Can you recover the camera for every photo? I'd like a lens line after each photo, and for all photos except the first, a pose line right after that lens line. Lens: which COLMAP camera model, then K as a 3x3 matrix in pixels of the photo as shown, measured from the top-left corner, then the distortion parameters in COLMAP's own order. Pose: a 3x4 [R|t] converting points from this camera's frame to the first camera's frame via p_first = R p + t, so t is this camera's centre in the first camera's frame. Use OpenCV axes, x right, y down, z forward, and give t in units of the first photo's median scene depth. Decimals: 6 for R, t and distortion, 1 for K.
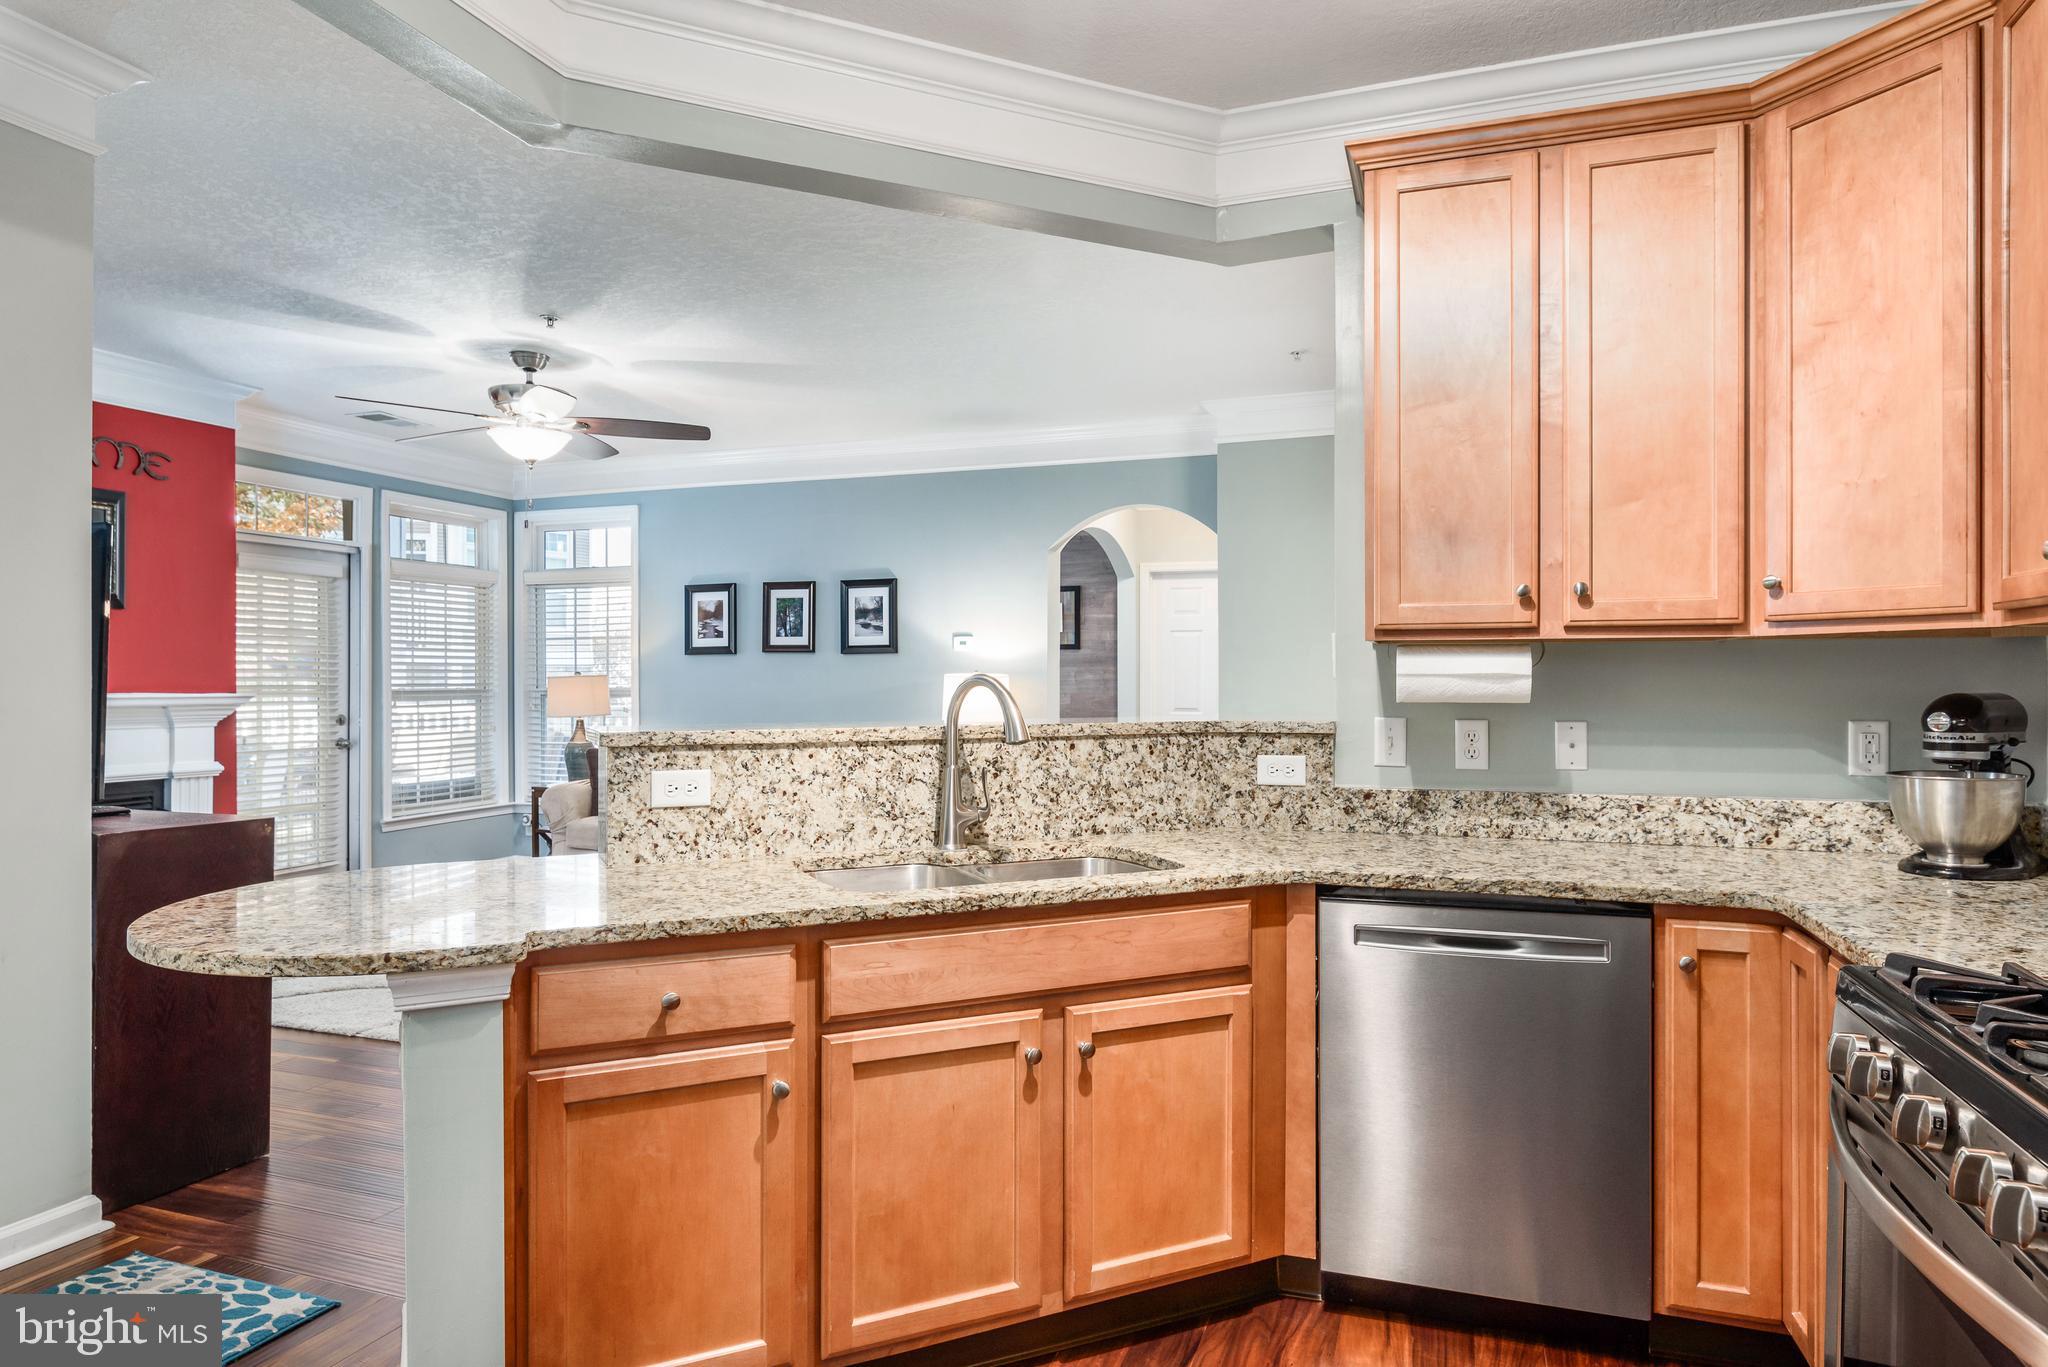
lens RADIAL K [[1213.6, 0, 1031.3], [0, 1213.6, 690.7], [0, 0, 1]] dist [-0.000861, -0.001794]
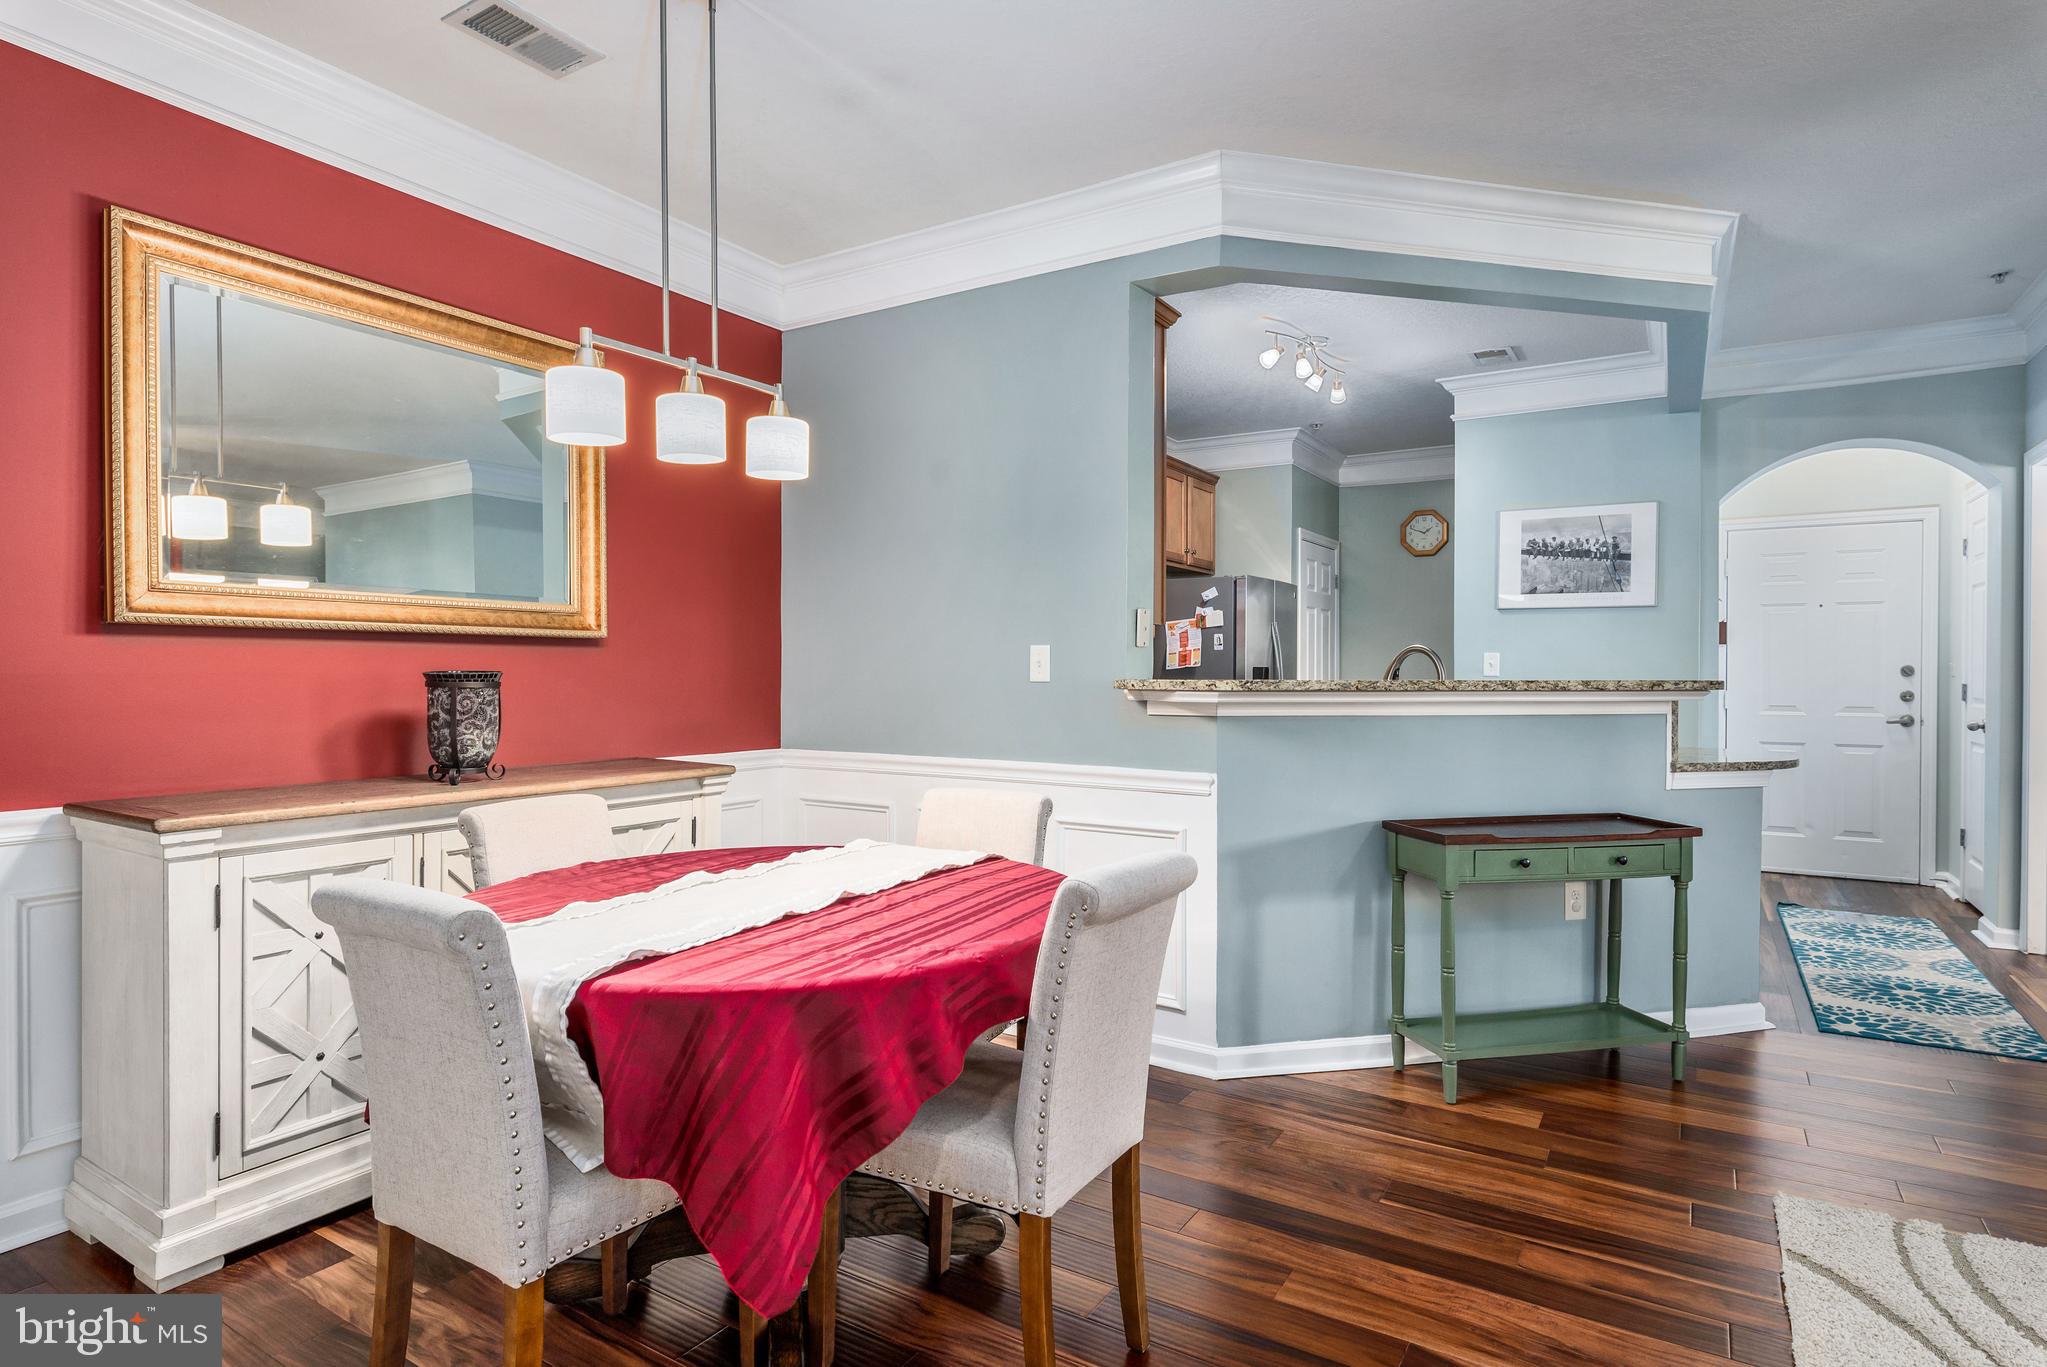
lens RADIAL K [[1088.6, 0, 1035.7], [0, 1088.6, 681.4], [0, 0, 1]] dist [-0.002146, 0.001352]
pose [[-0.979455, -0.001145, 0.201661, 0.137530], [0.002346, 0.999852, 0.017071, 0.008803], [-0.201650, 0.017193, -0.979307, 2.189266]]
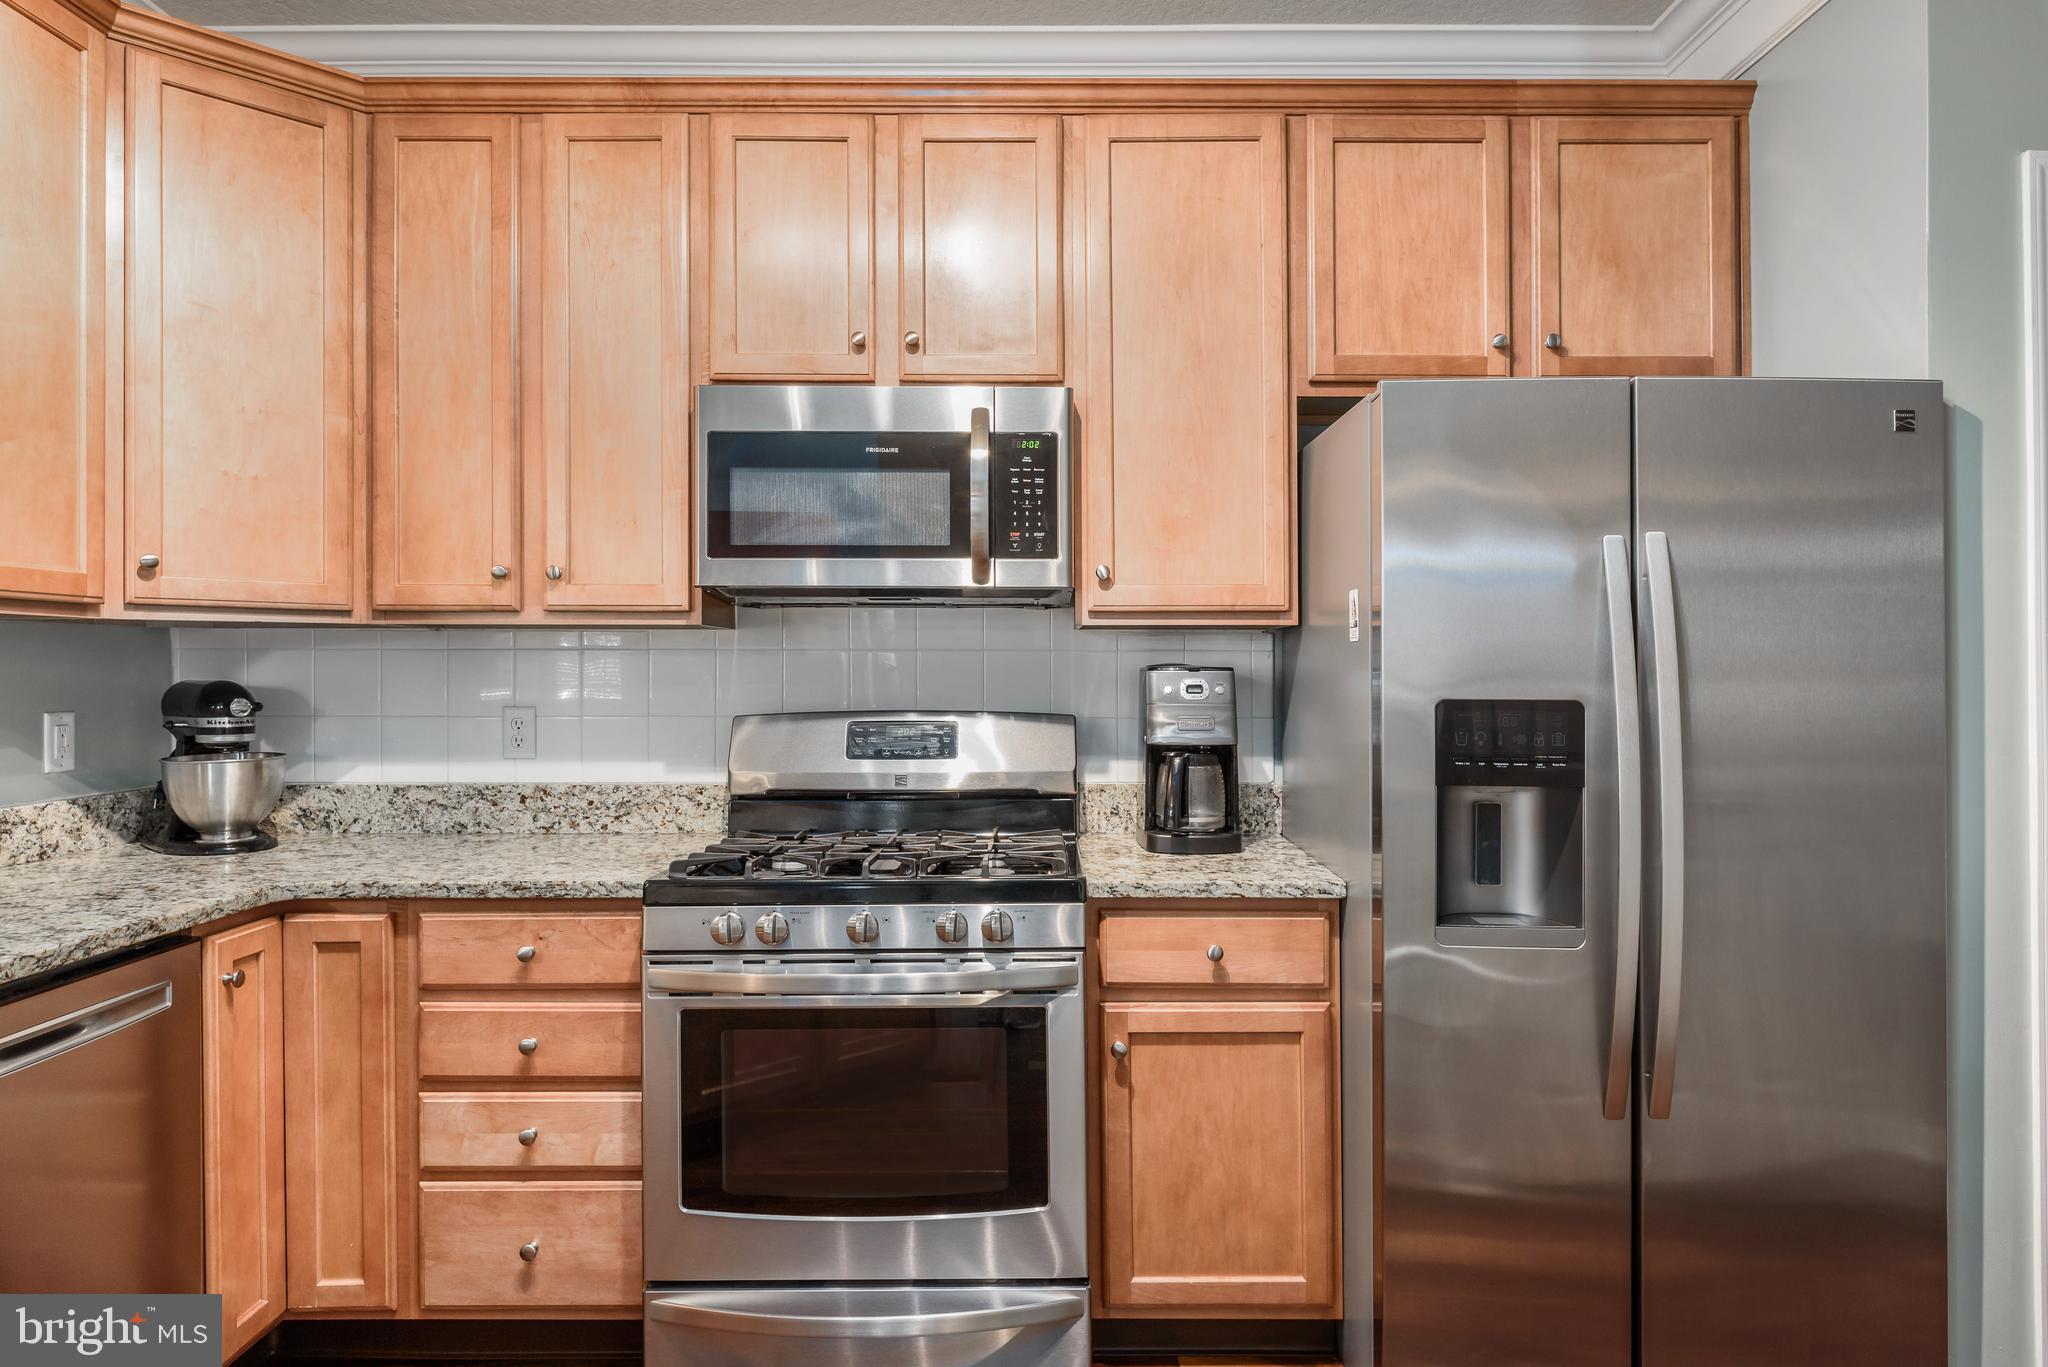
lens RADIAL K [[1213.6, 0, 1035.6], [0, 1213.6, 670.0], [0, 0, 1]] dist [-0.000861, -0.001794]
pose [[-0.331747, 0.000150, 0.943369, -0.382485], [0.008032, 0.999964, 0.002666, -0.003601], [-0.943334, 0.008462, -0.331736, 0.536424]]
